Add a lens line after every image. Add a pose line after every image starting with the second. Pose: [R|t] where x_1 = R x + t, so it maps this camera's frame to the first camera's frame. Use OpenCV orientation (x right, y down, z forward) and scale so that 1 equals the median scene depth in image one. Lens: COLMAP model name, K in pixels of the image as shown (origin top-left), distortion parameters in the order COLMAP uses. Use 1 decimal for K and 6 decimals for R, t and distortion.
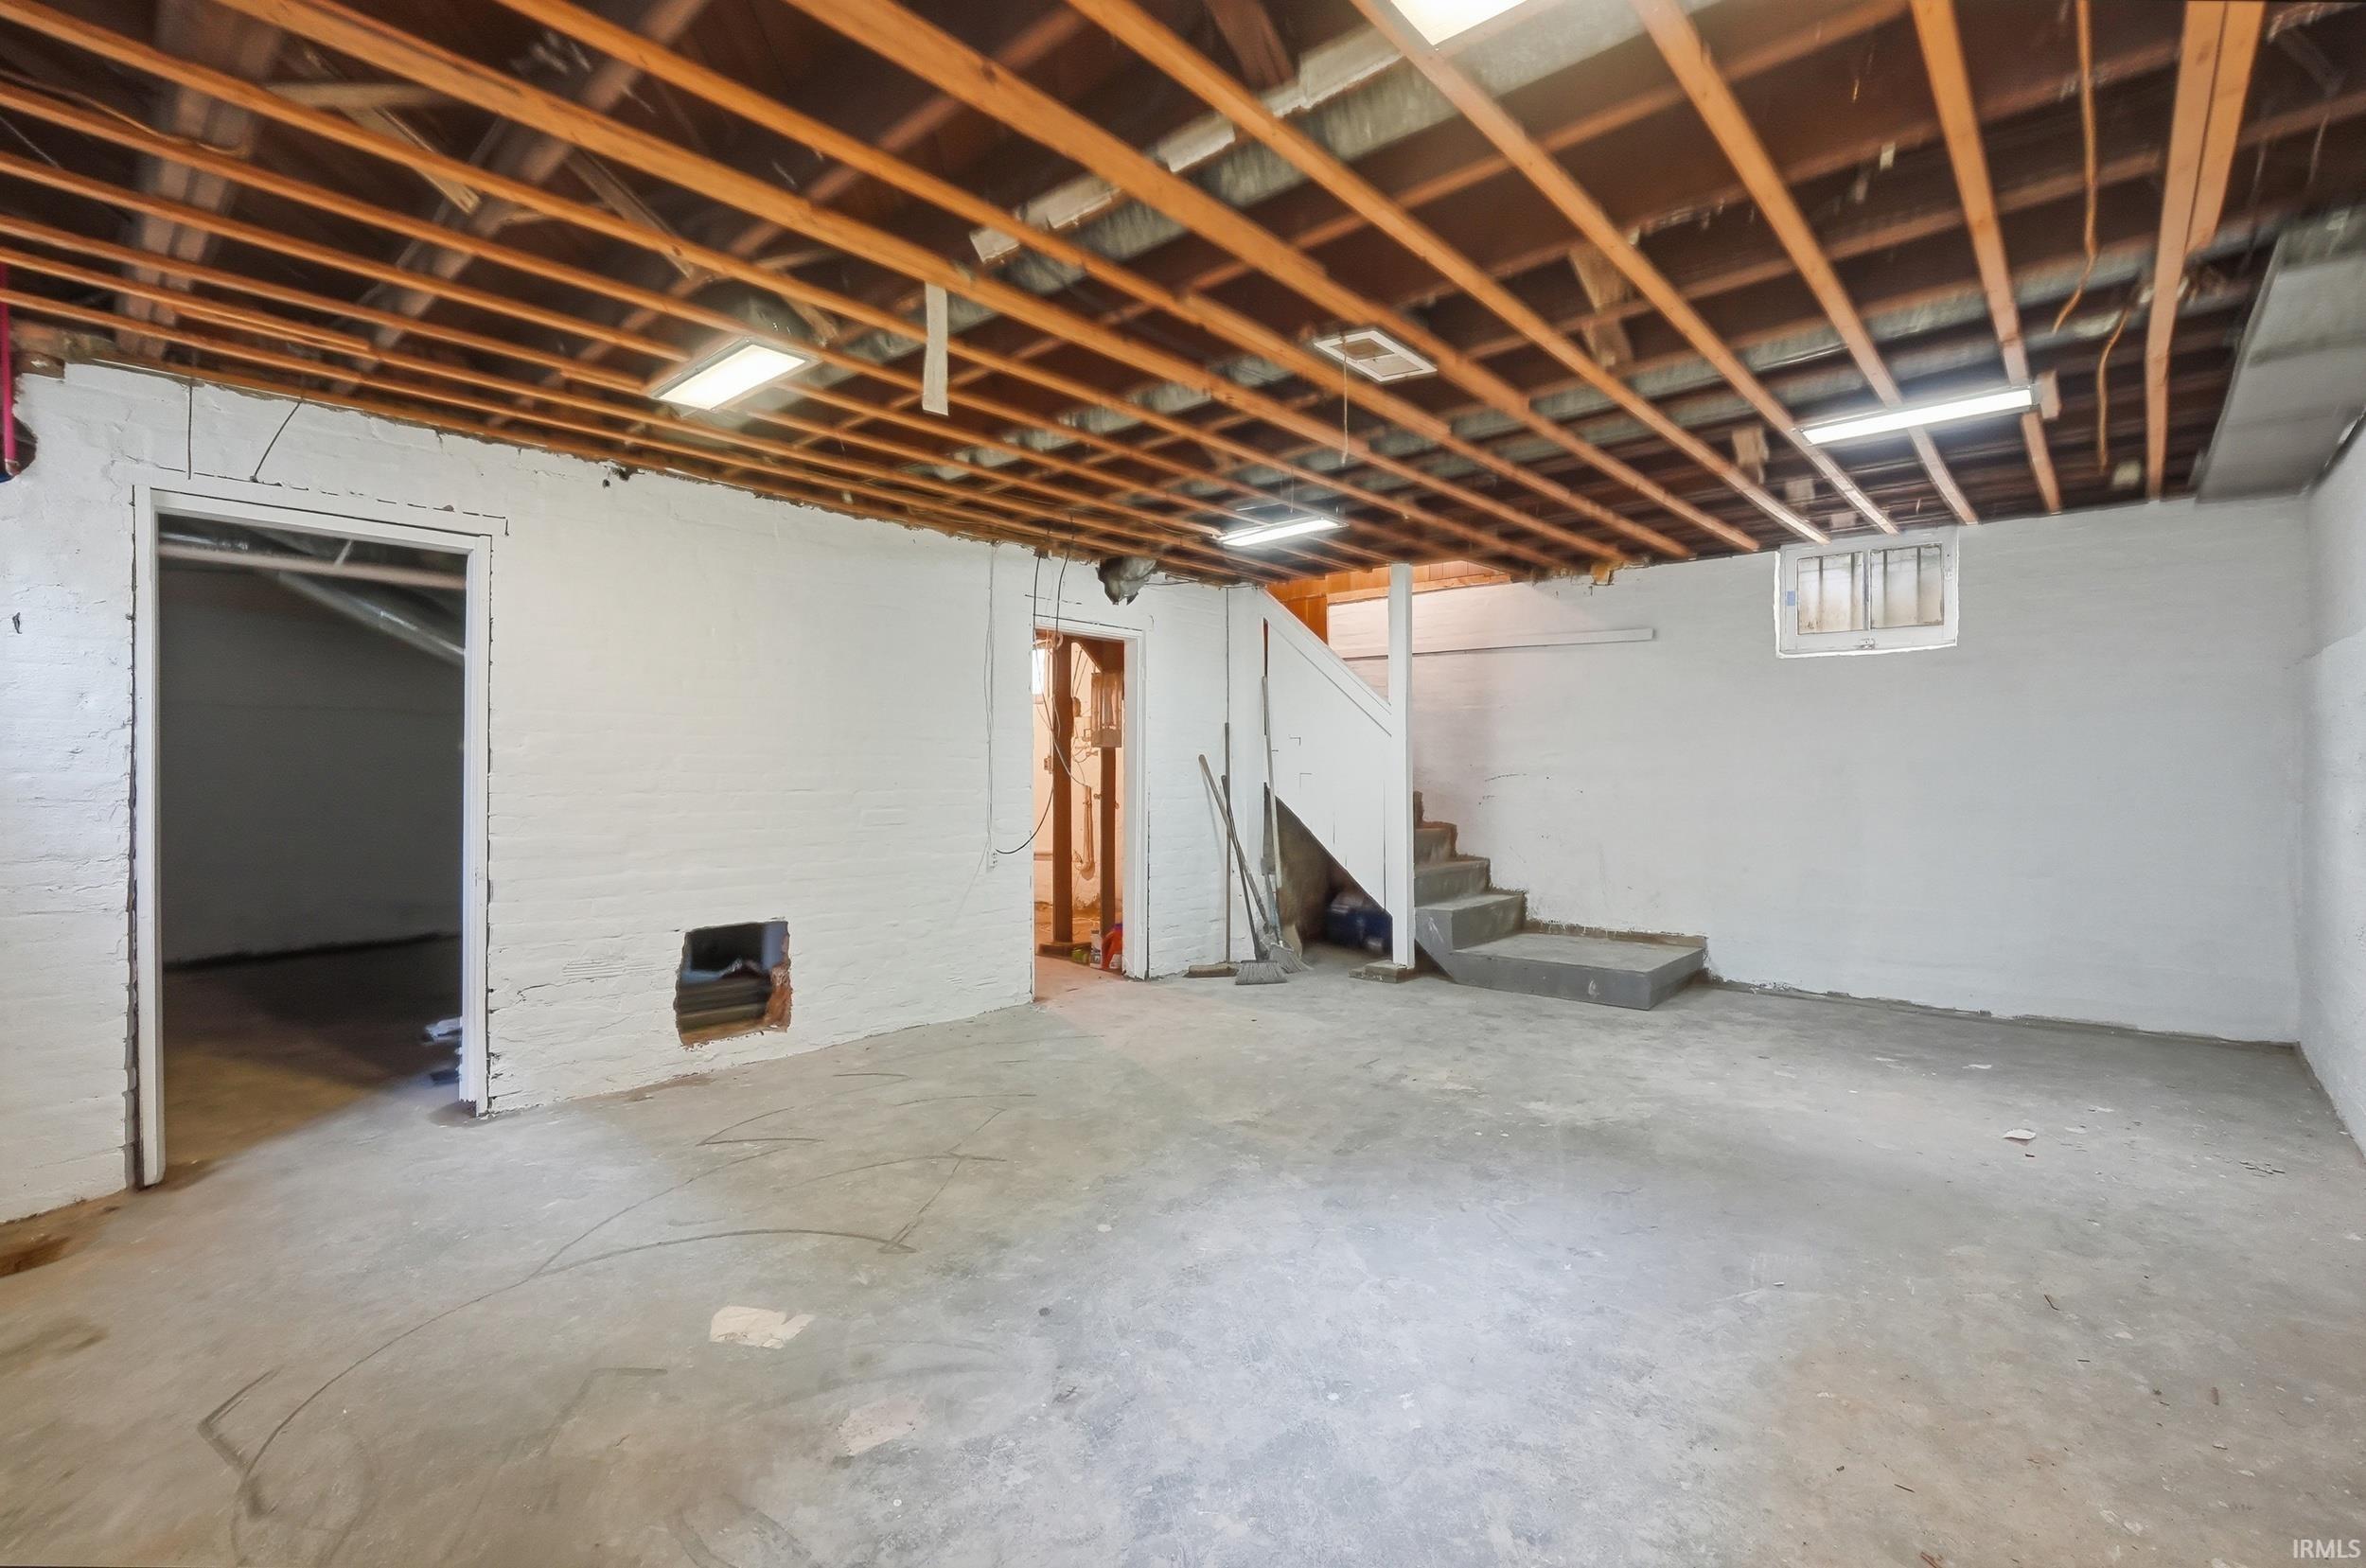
lens RADIAL K [[1013.7, 0, 1176.1], [0, 1013.7, 763.3], [0, 0, 1]] dist [-0.017725, 0.006326]
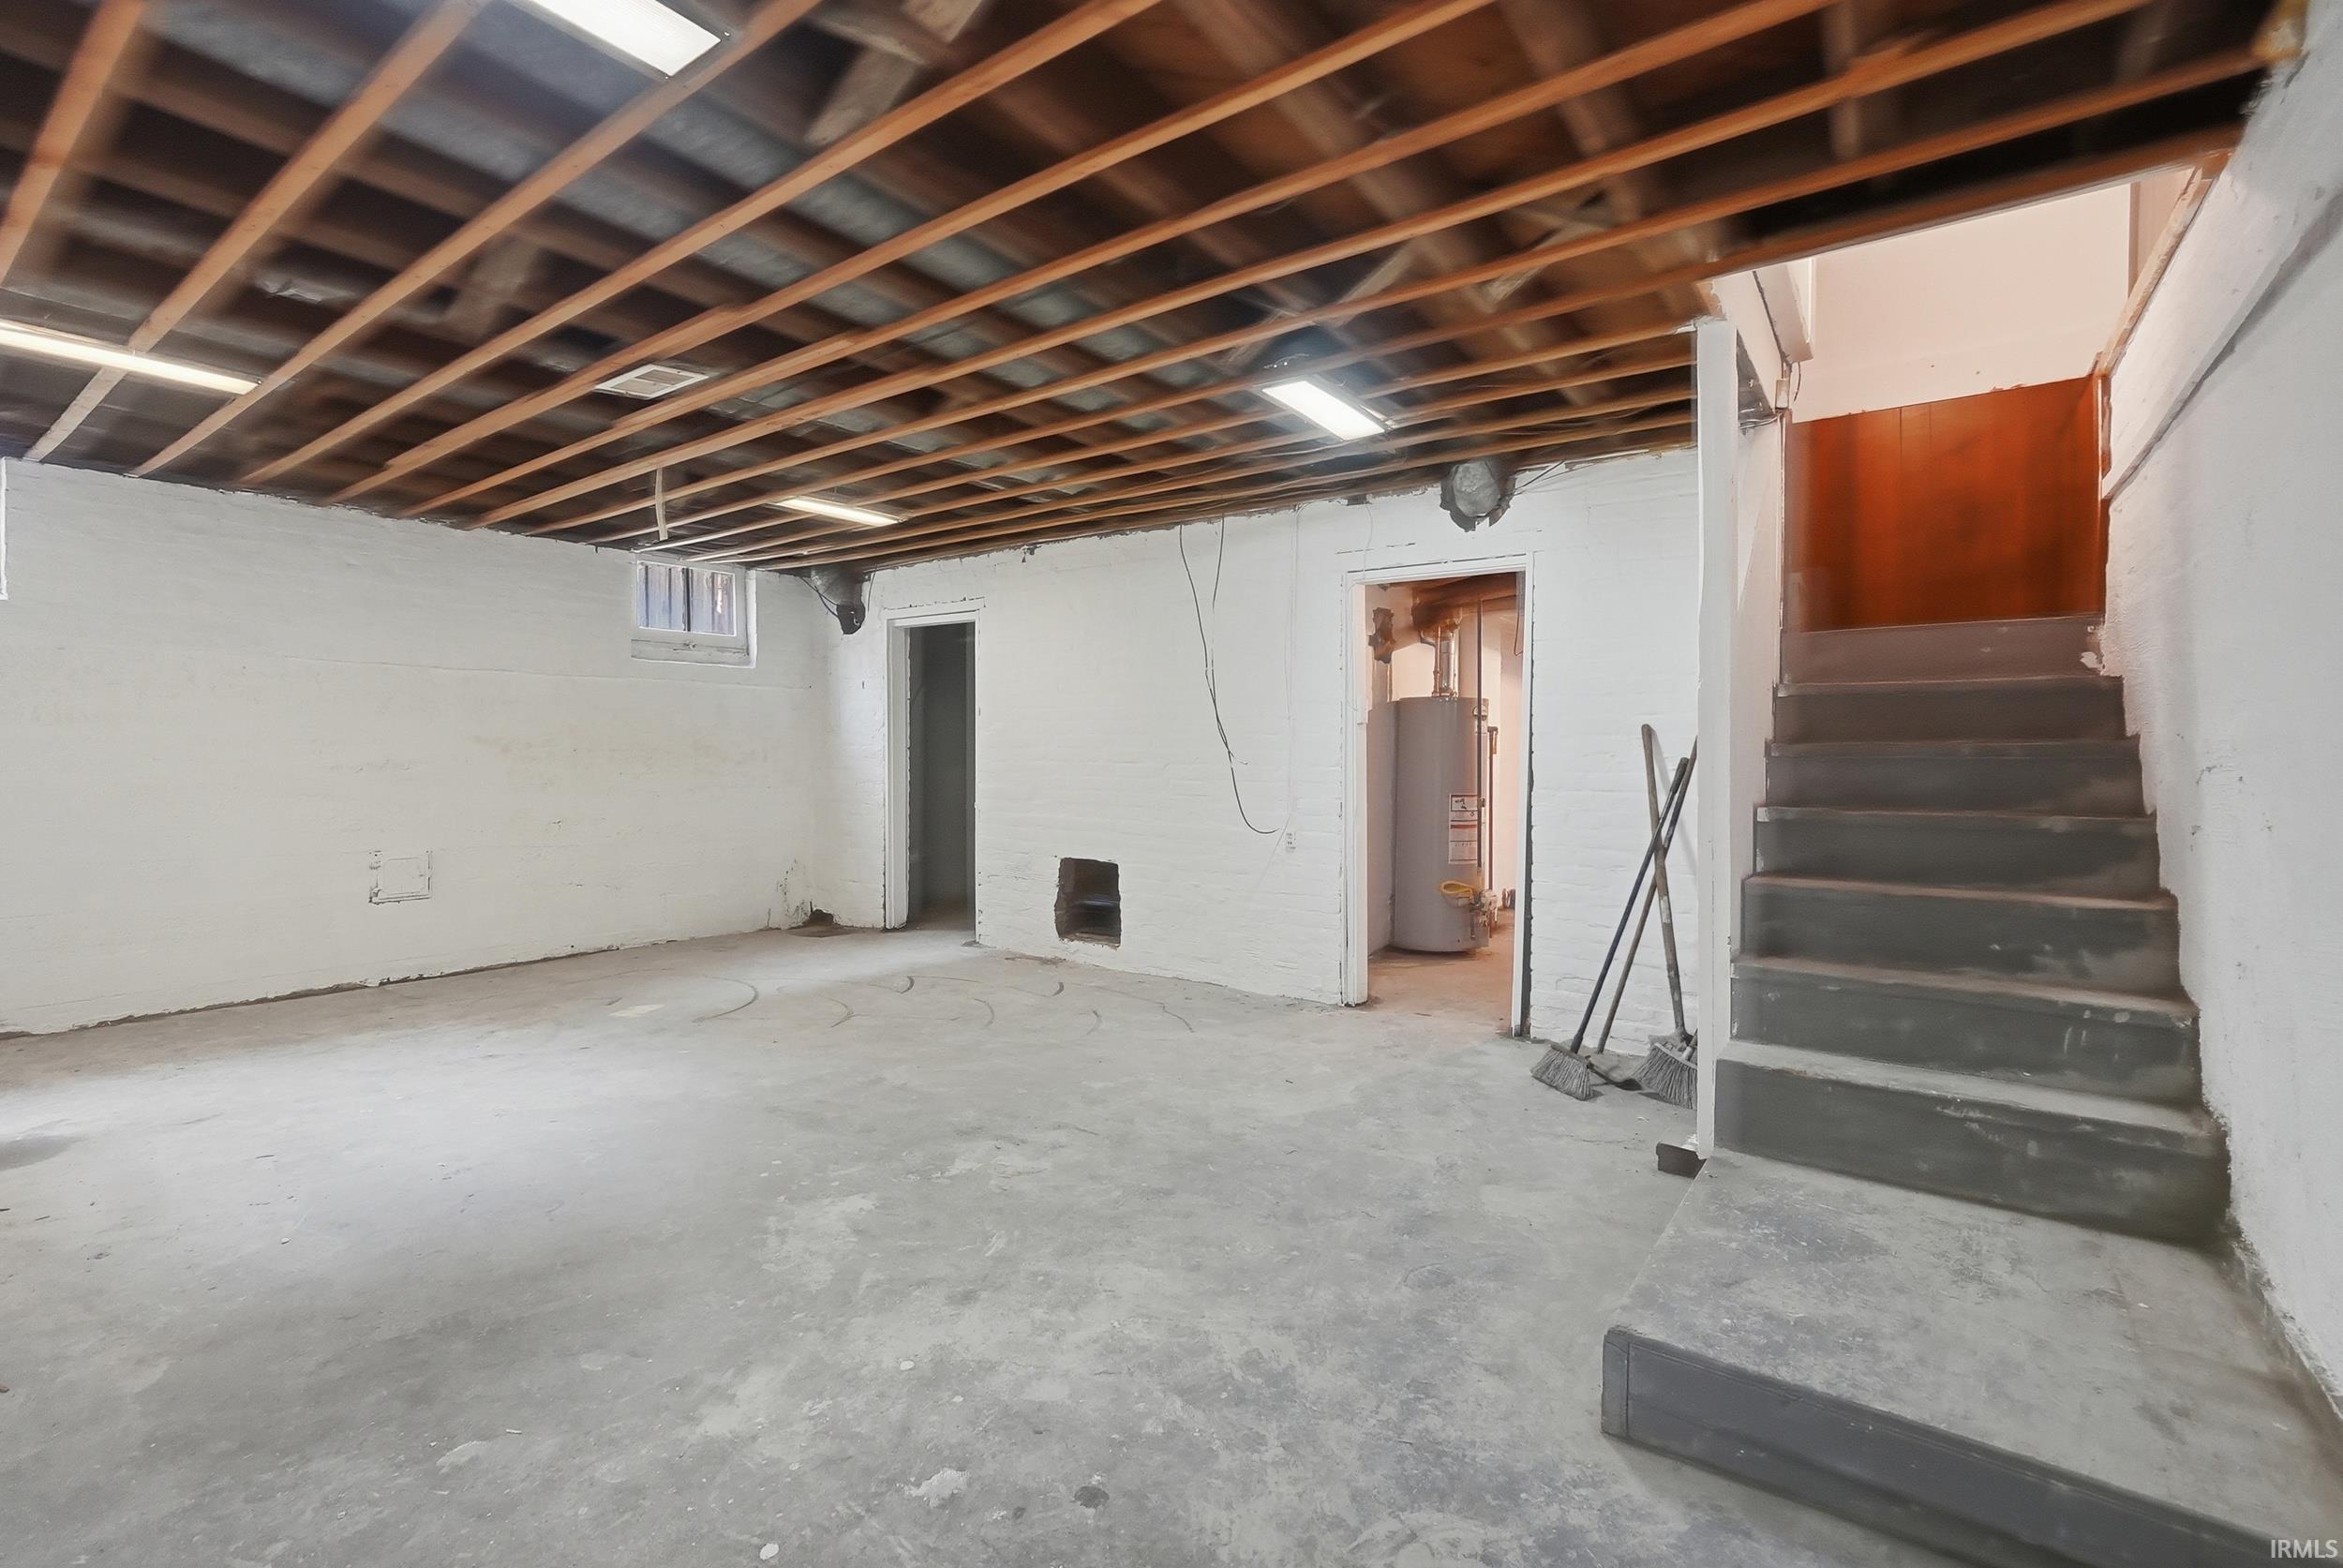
lens RADIAL K [[1001.9, 0, 1171.5], [0, 1001.9, 784.0], [0, 0, 1]] dist [0.001607, 0.000497]
pose [[0.129129, 0.039962, -0.990822, 1.074163], [0.001153, 0.999181, 0.040449, 0.002582], [0.991627, -0.006366, 0.128977, 1.105651]]
